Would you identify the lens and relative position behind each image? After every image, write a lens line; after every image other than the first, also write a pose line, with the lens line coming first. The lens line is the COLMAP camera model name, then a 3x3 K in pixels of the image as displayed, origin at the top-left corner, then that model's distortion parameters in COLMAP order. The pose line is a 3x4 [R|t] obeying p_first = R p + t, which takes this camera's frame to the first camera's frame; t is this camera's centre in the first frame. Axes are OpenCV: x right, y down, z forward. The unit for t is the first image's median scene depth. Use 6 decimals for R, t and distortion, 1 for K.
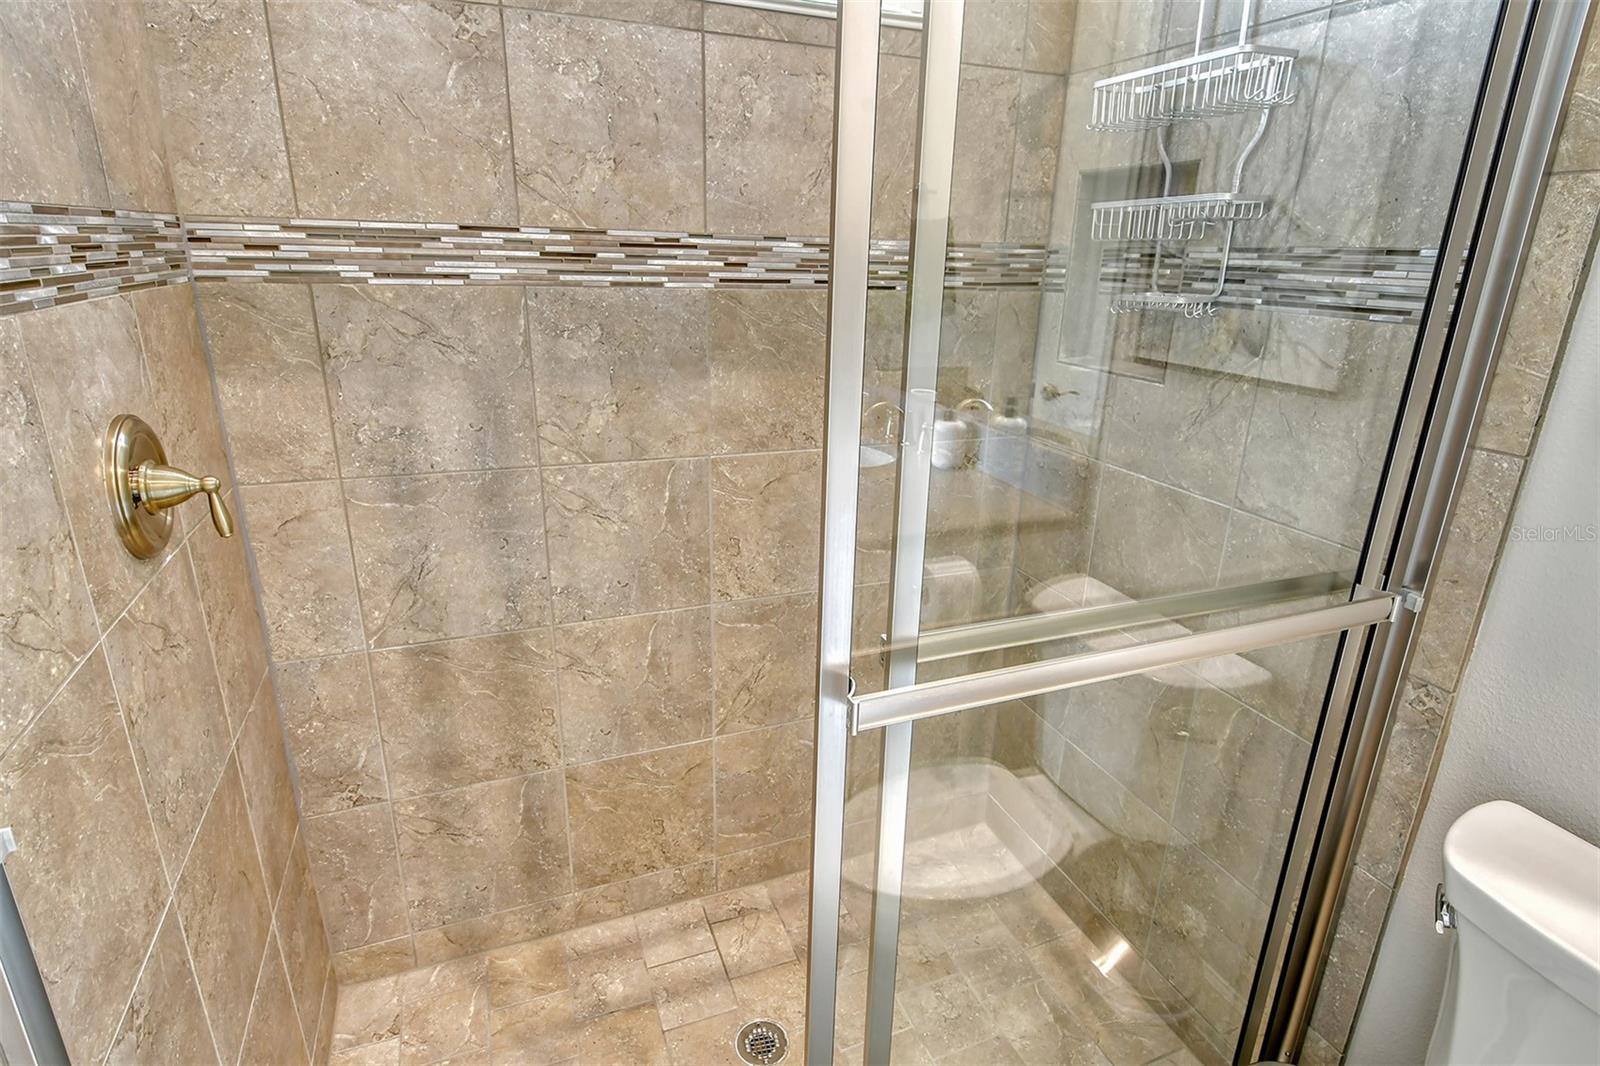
lens RADIAL K [[835.6, 0, 800.0], [0, 835.6, 533.0], [0, 0, 1]] dist [0.017172, -0.019108]
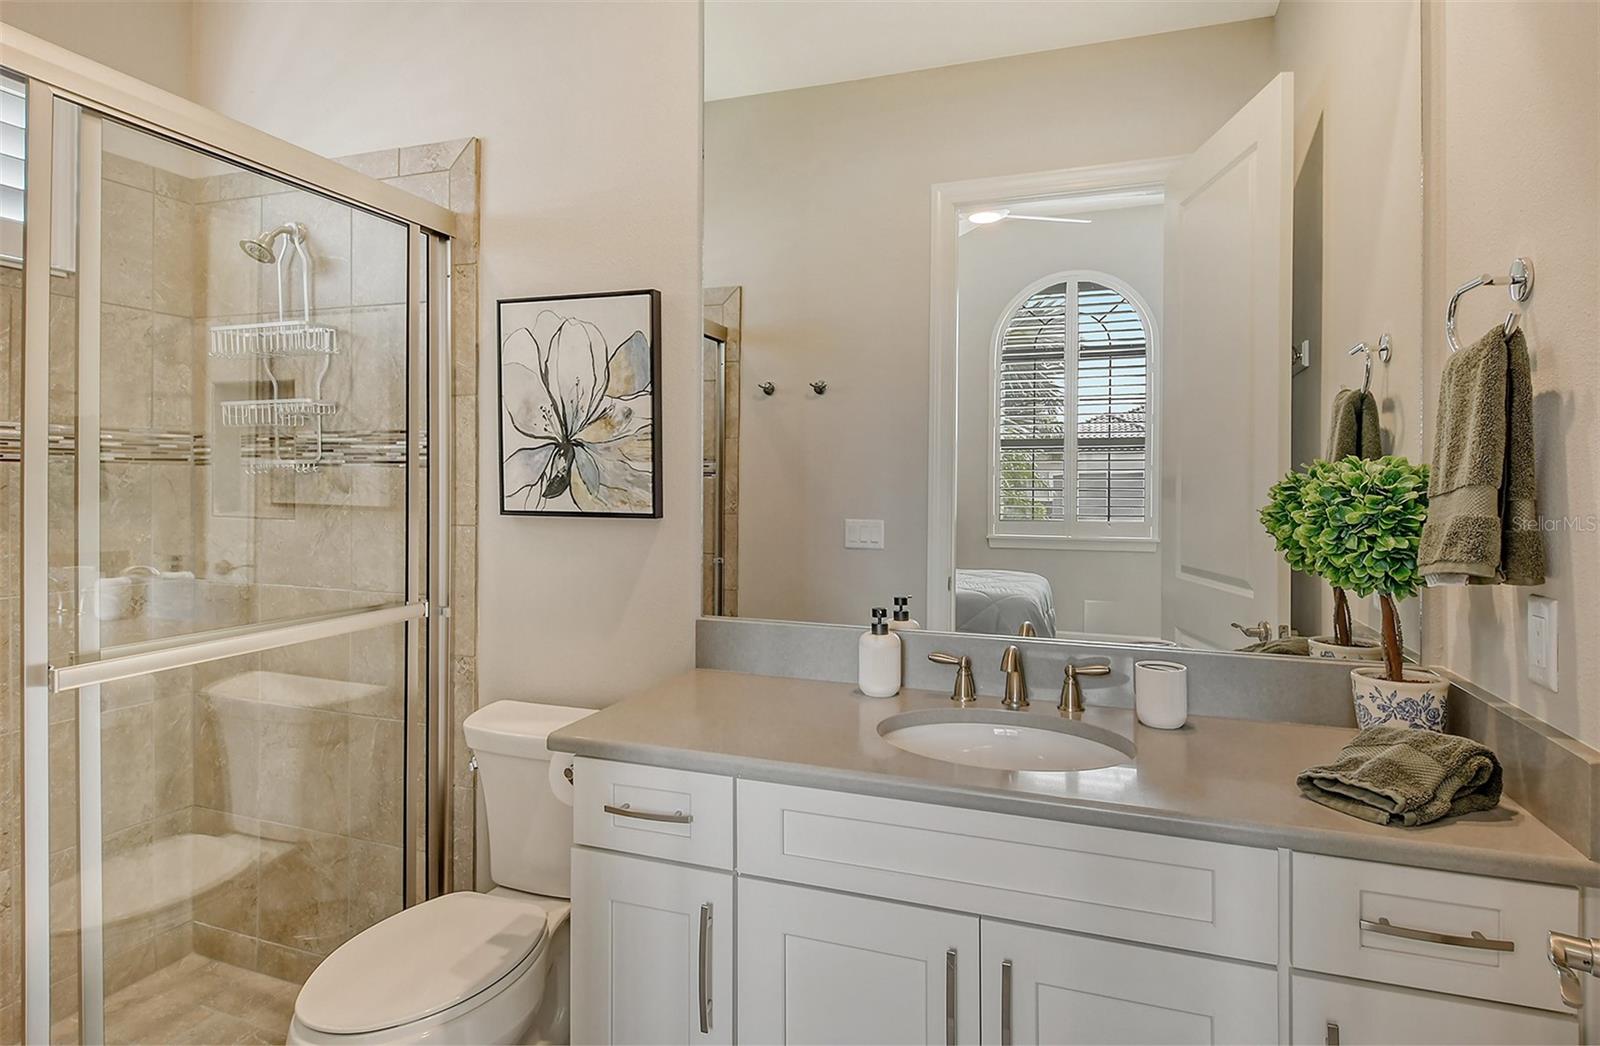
lens RADIAL K [[838.3, 0, 805.8], [0, 838.3, 478.2], [0, 0, 1]] dist [0.002610, -0.001267]
pose [[0.642439, -0.020170, 0.766071, -0.125173], [0.252201, 0.949533, -0.186499, 0.273594], [-0.723648, 0.313018, 0.615104, -0.622099]]
